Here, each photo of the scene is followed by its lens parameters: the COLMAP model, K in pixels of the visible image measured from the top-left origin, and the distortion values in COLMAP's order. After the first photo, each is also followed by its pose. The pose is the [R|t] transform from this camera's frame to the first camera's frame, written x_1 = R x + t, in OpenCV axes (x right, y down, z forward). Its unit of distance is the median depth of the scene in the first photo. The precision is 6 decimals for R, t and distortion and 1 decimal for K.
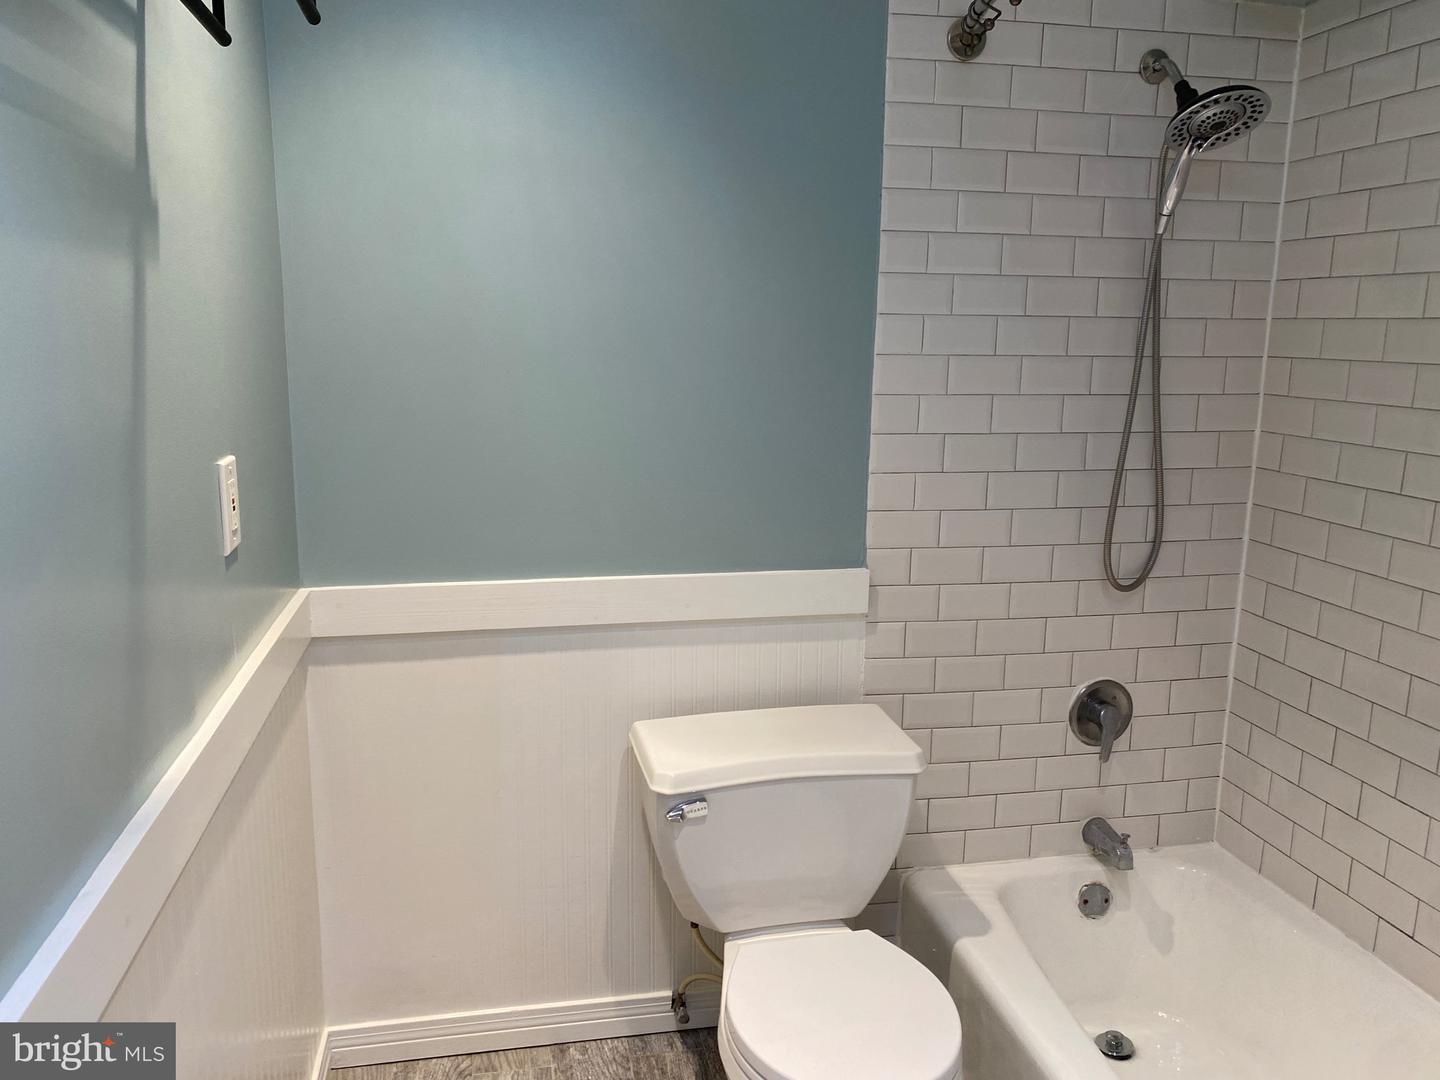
lens RADIAL K [[1090.3, 0, 718.8], [0, 1090.3, 528.6], [0, 0, 1]] dist [0.035302, -0.039987]
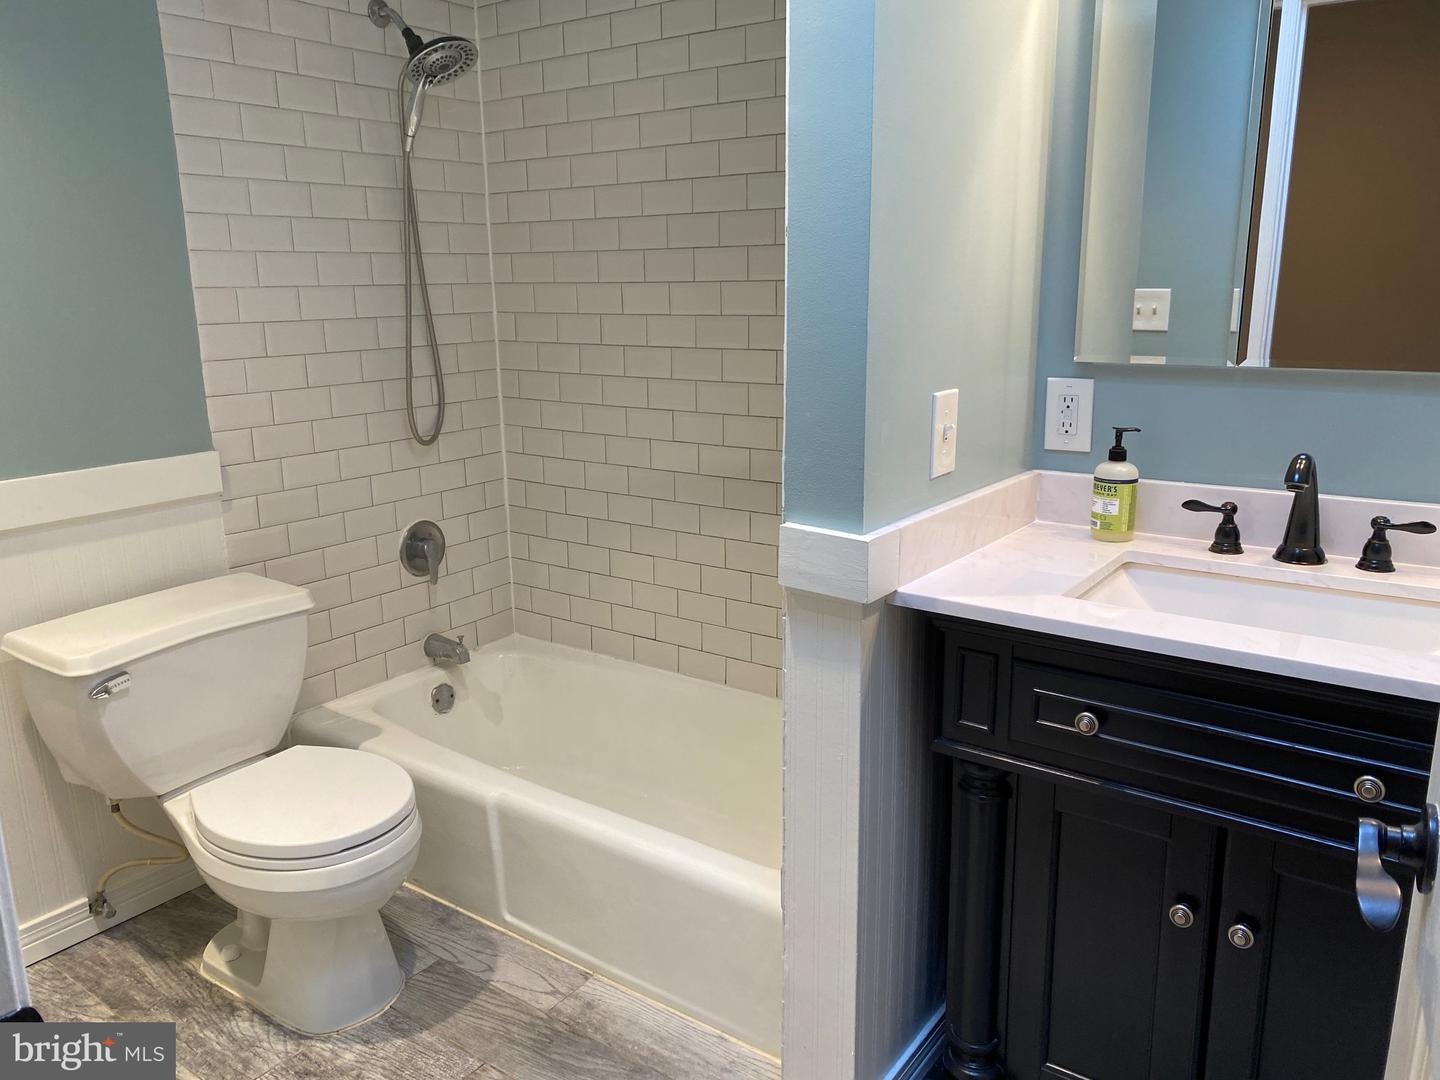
lens RADIAL K [[1090.3, 0, 708.3], [0, 1090.3, 527.0], [0, 0, 1]] dist [0.035302, -0.039987]
pose [[0.735798, -0.175999, 0.653931, -0.229180], [0.150306, 0.983996, 0.095711, 0.080374], [-0.660311, 0.027866, 0.750476, -0.144179]]
